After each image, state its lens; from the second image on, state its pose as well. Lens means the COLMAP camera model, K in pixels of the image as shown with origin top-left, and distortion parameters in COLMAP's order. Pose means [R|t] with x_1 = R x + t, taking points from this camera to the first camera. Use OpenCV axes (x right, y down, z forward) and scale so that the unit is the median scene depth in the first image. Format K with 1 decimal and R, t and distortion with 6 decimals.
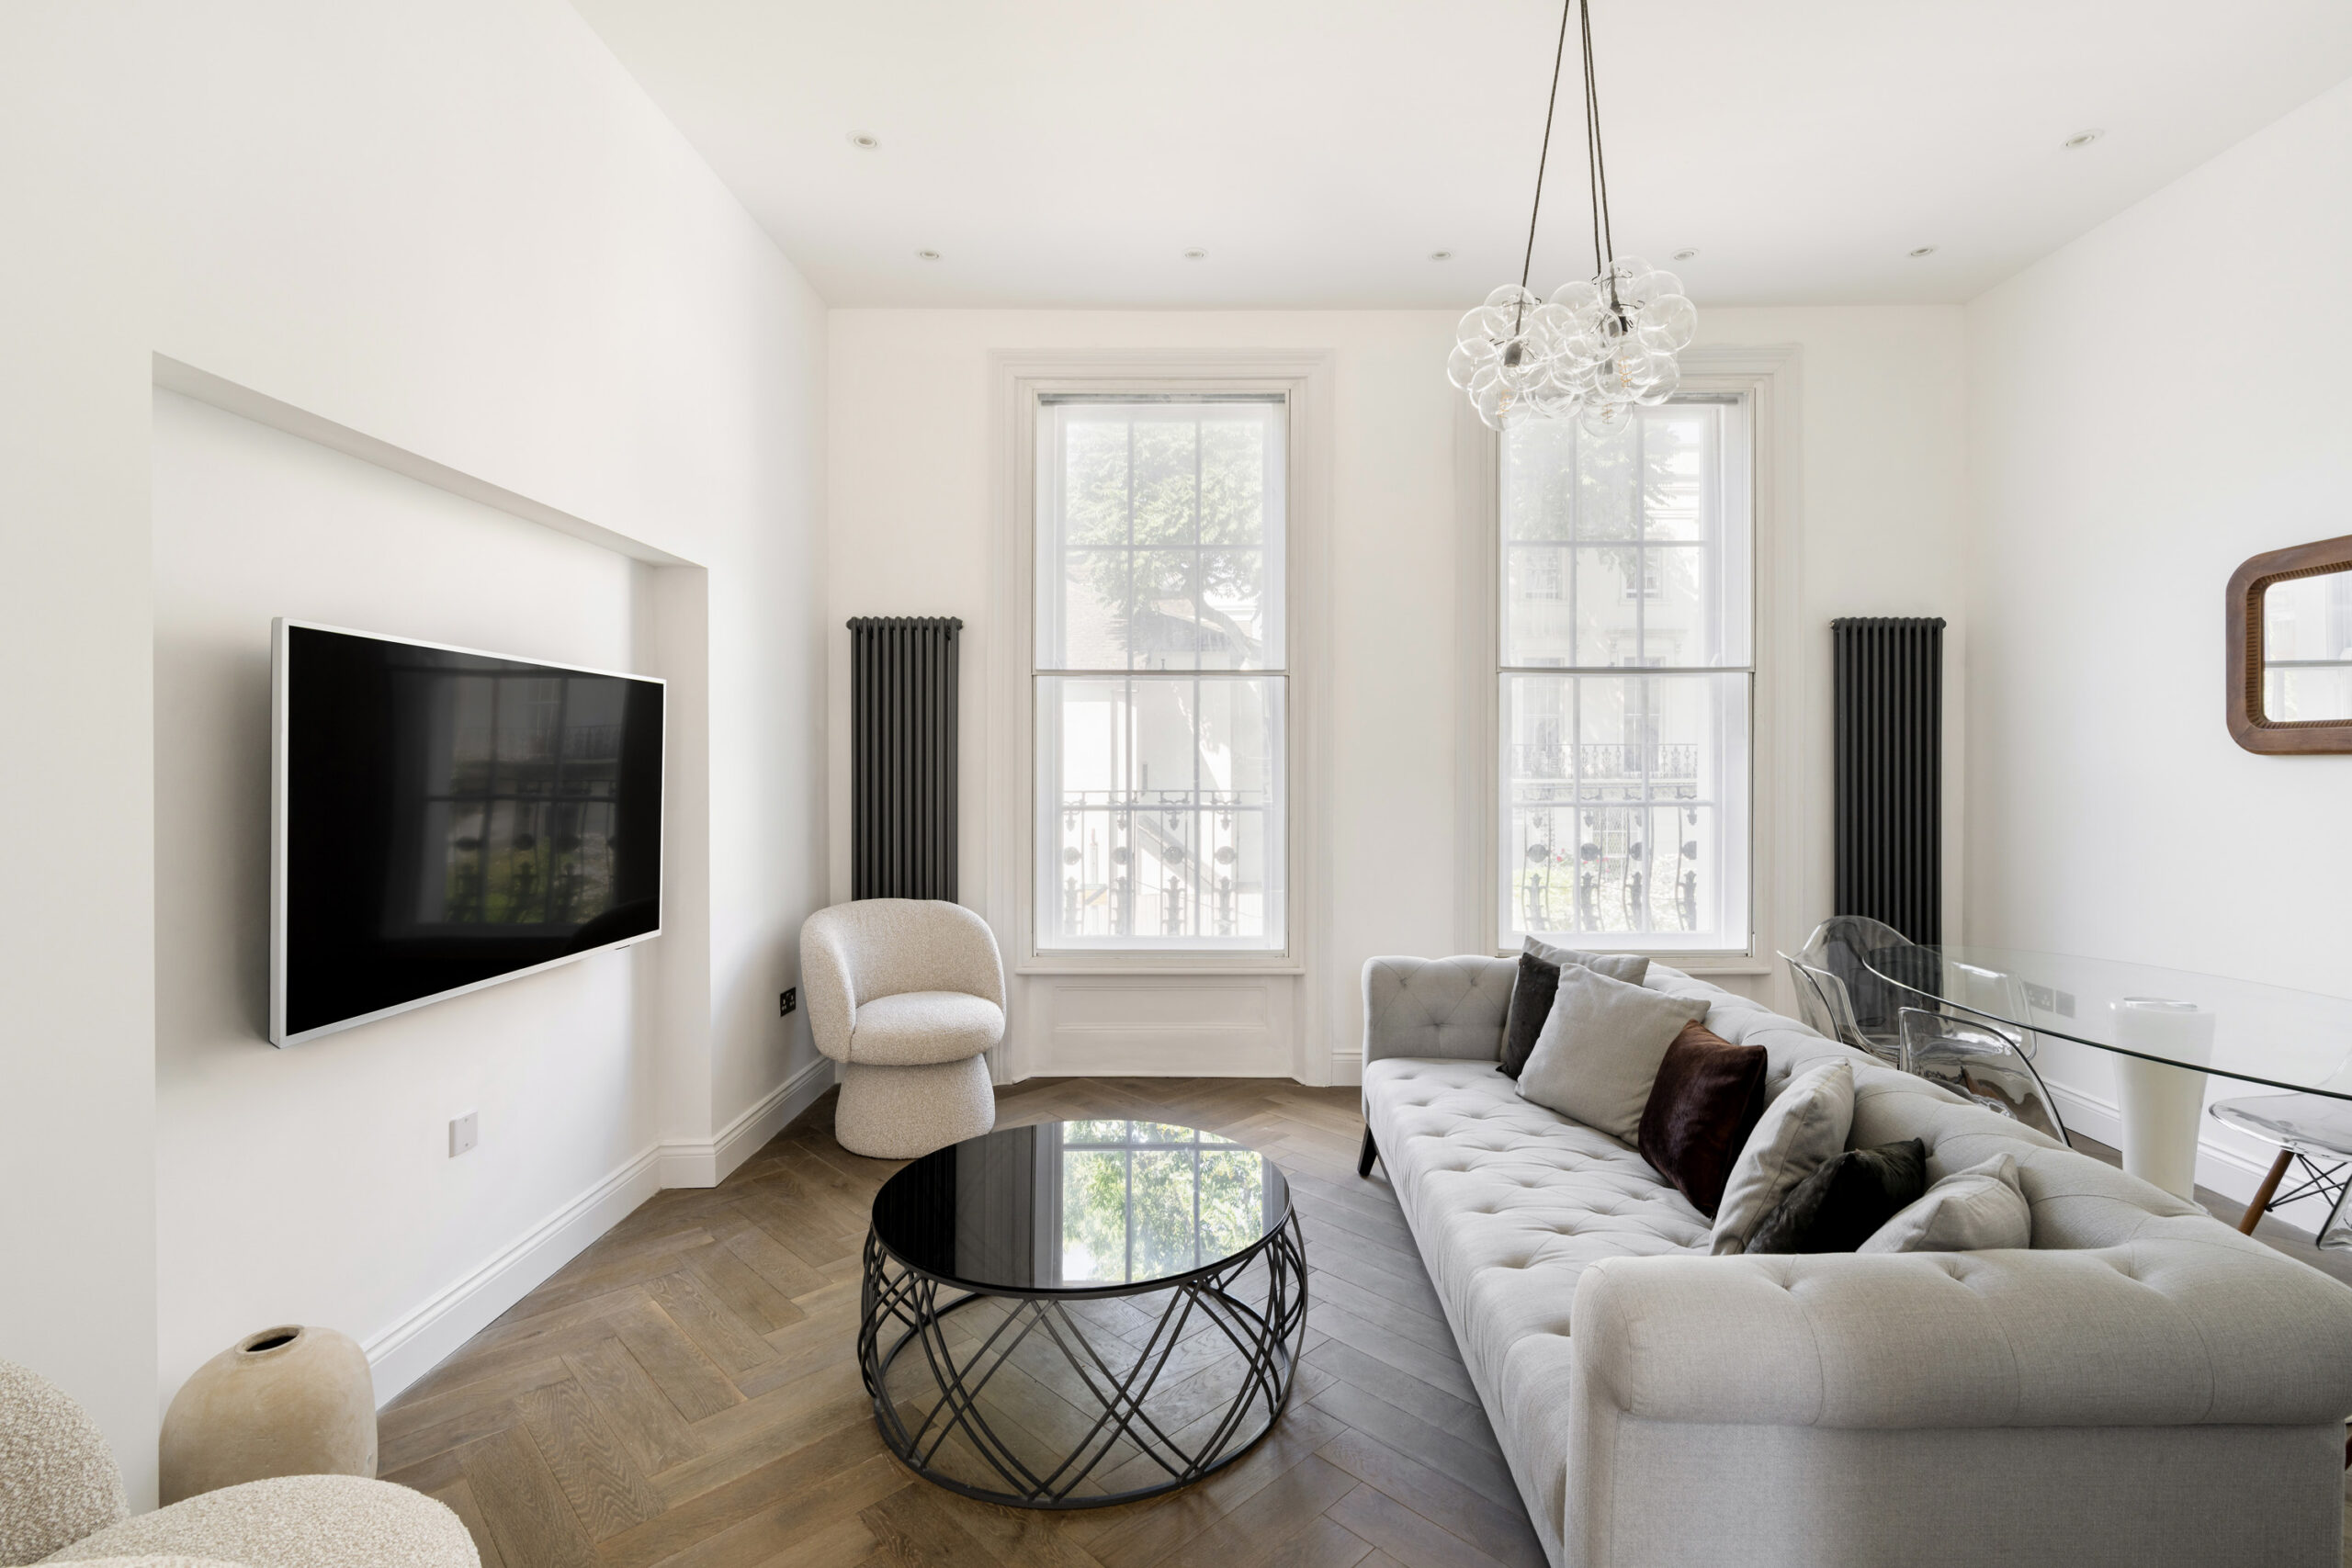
lens RADIAL K [[1029.7, 0, 1188.9], [0, 1029.7, 790.1], [0, 0, 1]] dist [-0.006728, 0.003469]
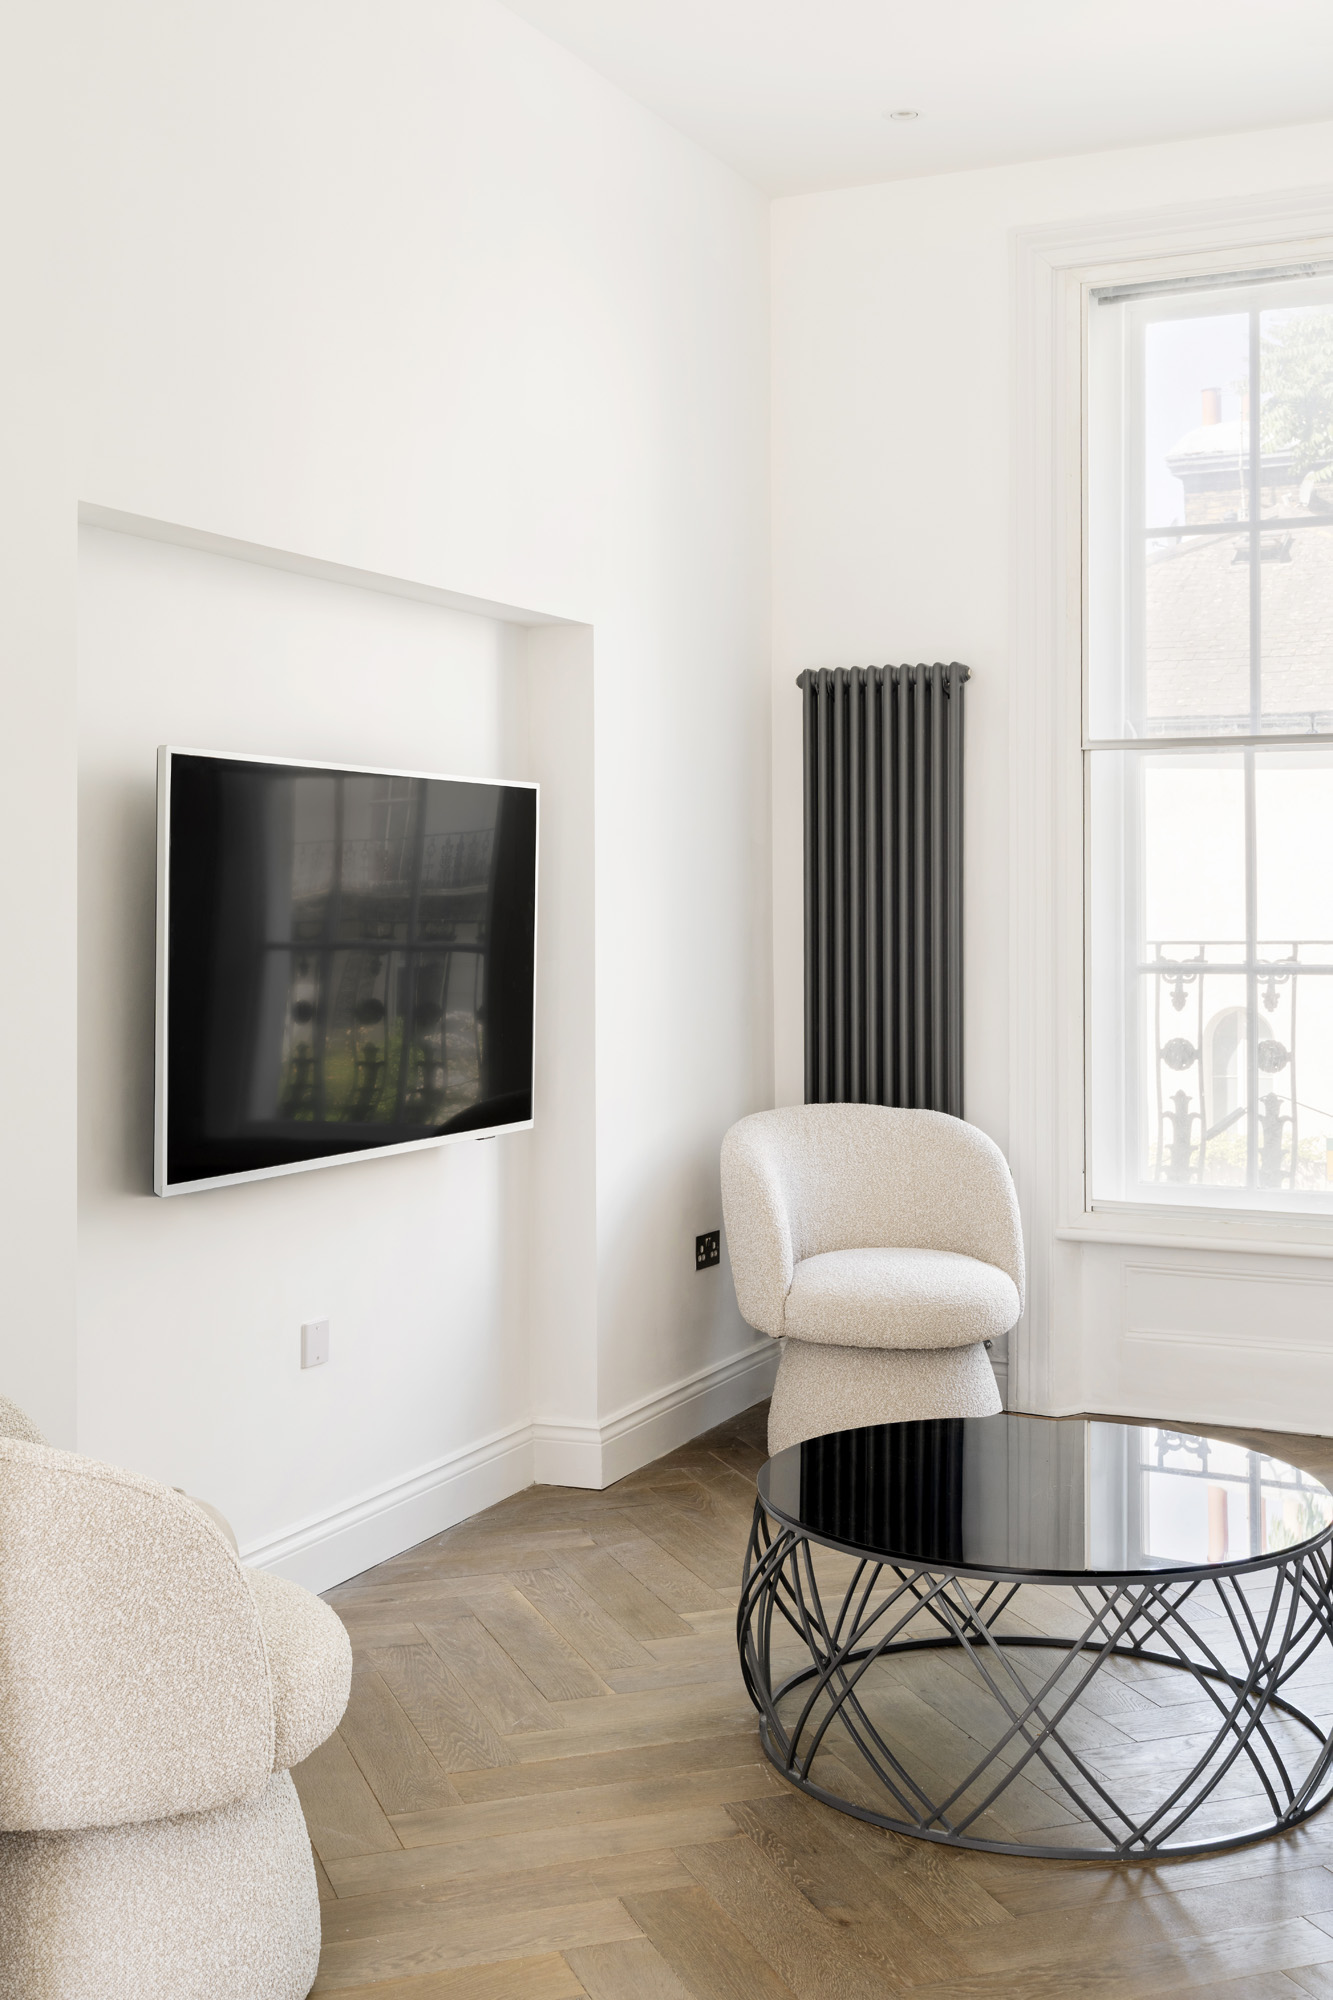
lens RADIAL K [[2191.0, 0, 664.5], [0, 2191.0, 990.5], [0, 0, 1]] dist [0.015216, 0.000000]
pose [[0.906001, 0.014305, -0.423034, 0.227189], [-0.005997, 0.999762, 0.020964, 0.007553], [0.423233, -0.016457, 0.905871, -0.370595]]
